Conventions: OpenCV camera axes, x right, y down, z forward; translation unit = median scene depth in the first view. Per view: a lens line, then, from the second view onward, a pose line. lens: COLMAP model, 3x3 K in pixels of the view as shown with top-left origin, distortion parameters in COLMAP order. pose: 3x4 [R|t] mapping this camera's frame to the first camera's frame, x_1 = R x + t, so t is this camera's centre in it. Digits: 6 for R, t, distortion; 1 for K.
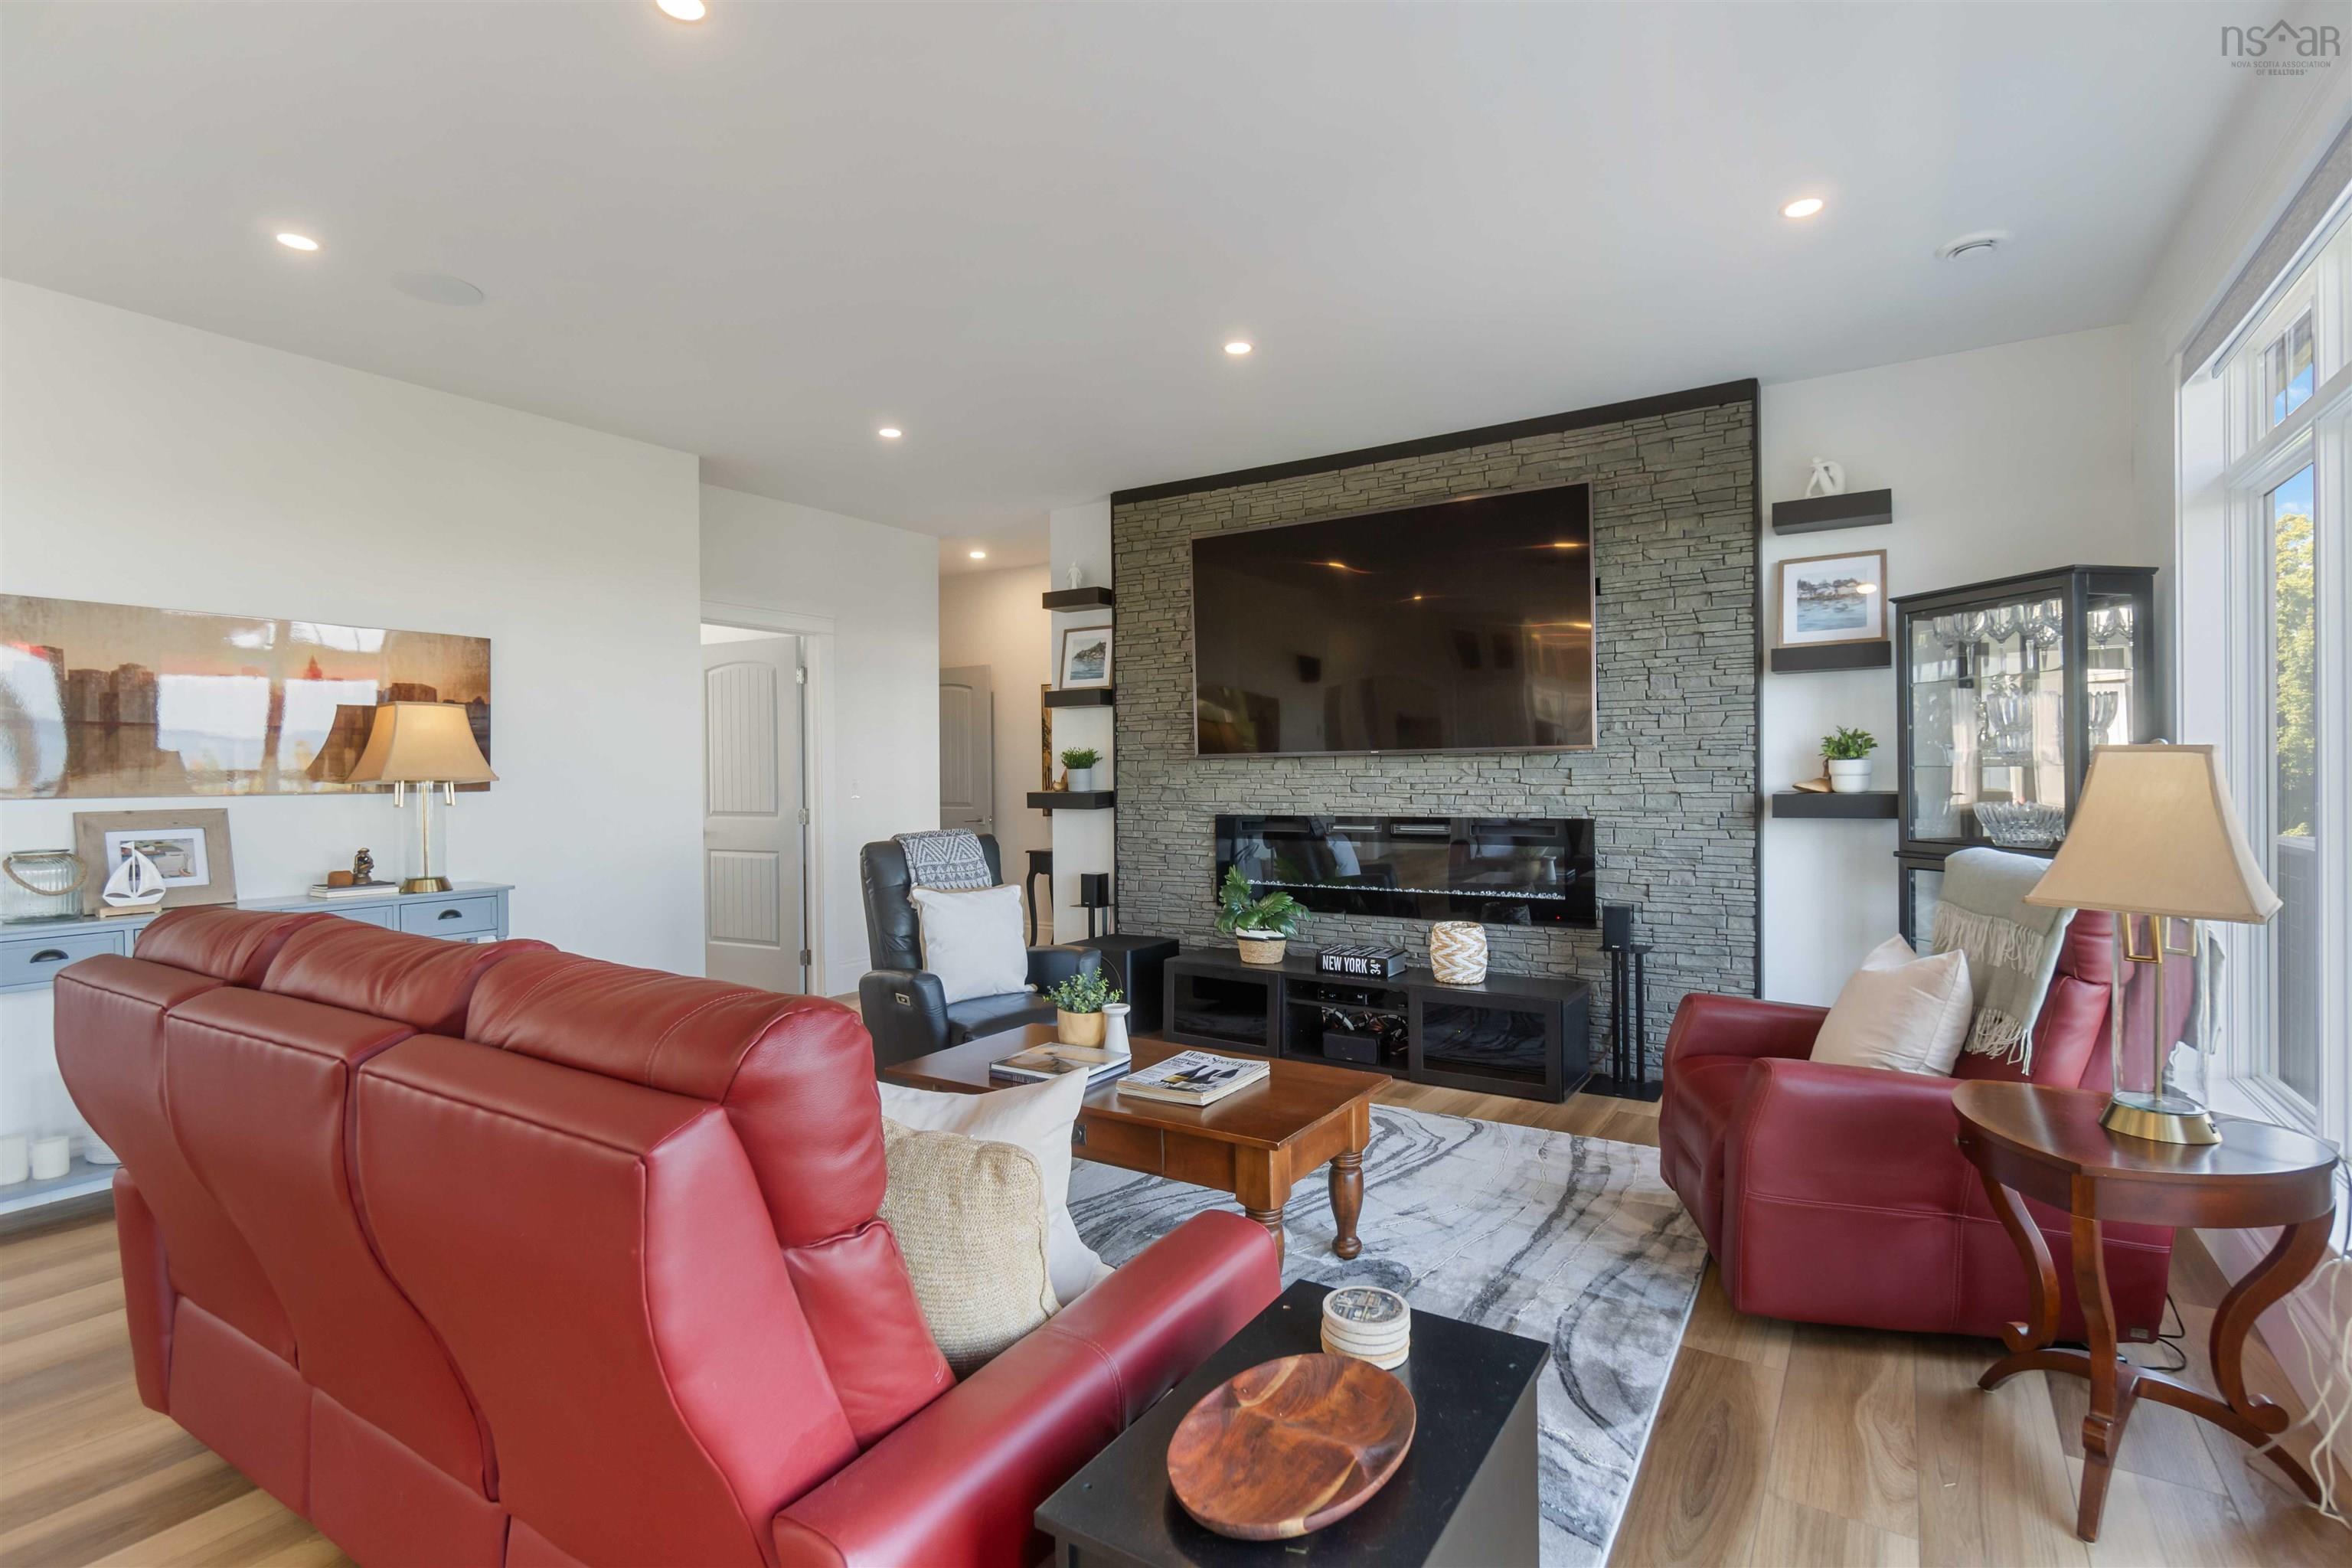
lens RADIAL K [[1120.4, 0, 1176.0], [0, 1120.4, 784.0], [0, 0, 1]] dist [0.000625, 0.000040]
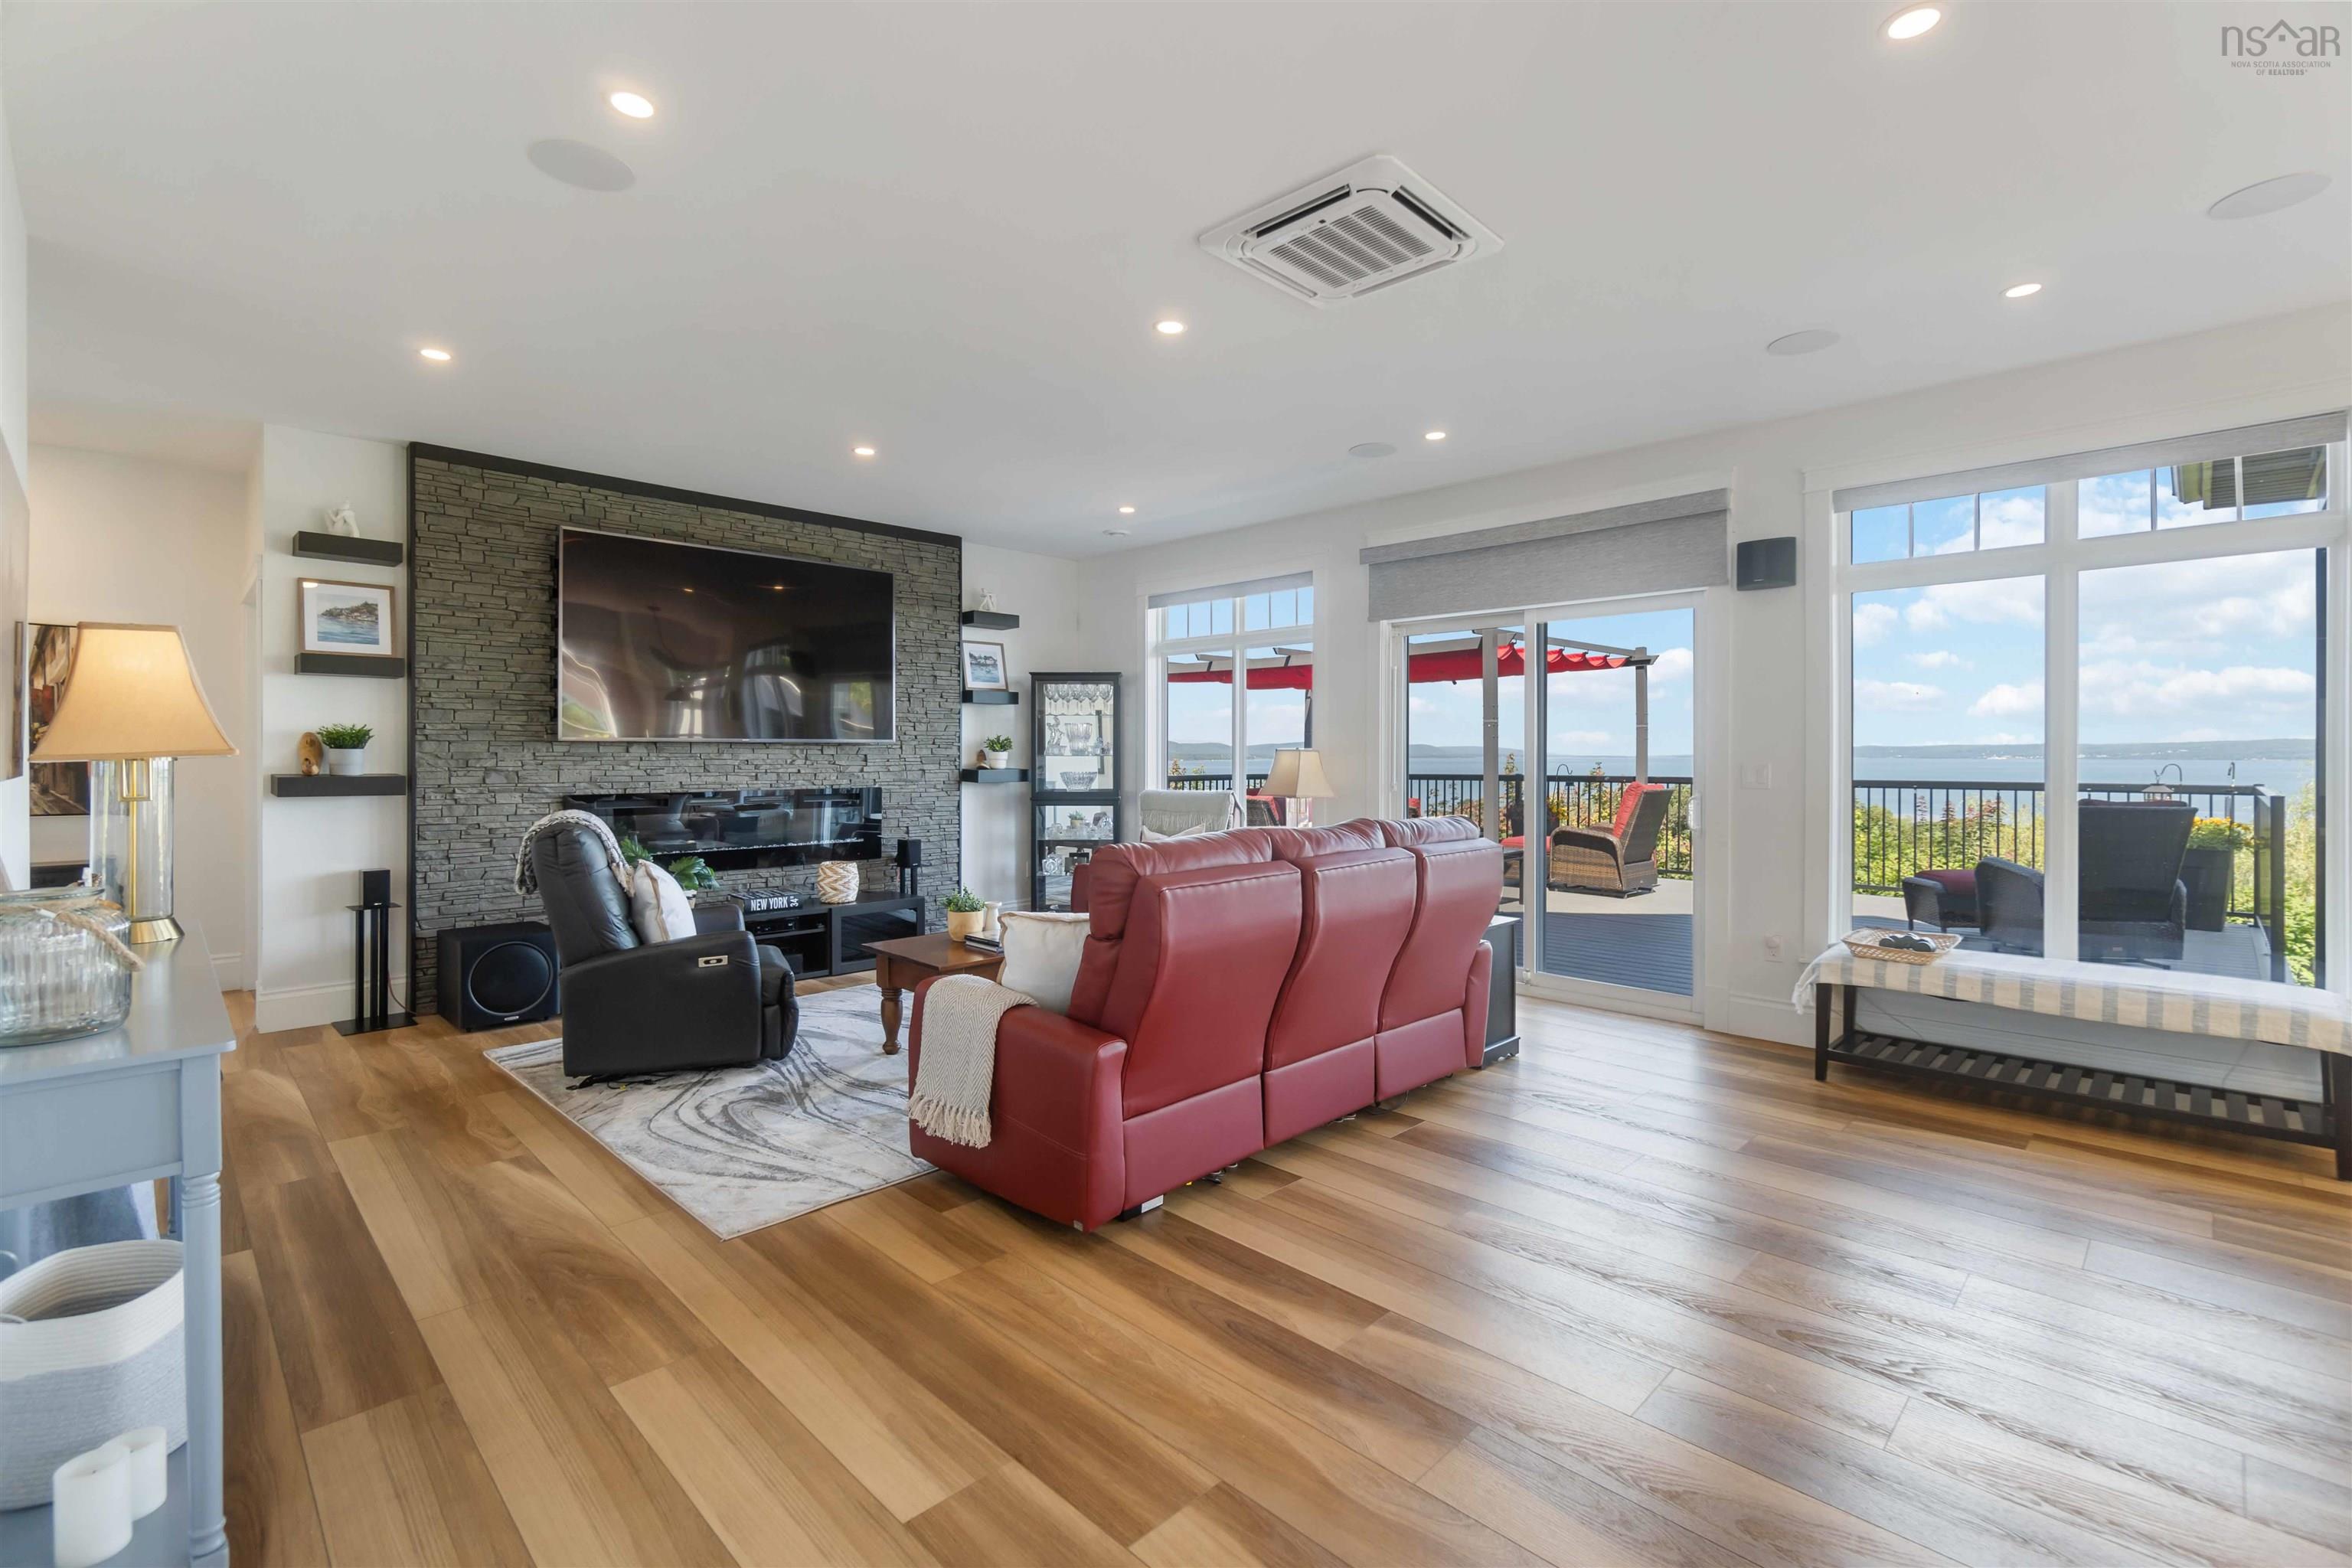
lens RADIAL K [[1037.2, 0, 1171.3], [0, 1037.2, 783.0], [0, 0, 1]] dist [-0.001394, -0.000339]
pose [[0.217691, -0.013292, 0.975927, -0.950804], [0.009744, 0.999887, 0.011444, 0.012709], [-0.975969, 0.007019, 0.217796, 0.294302]]
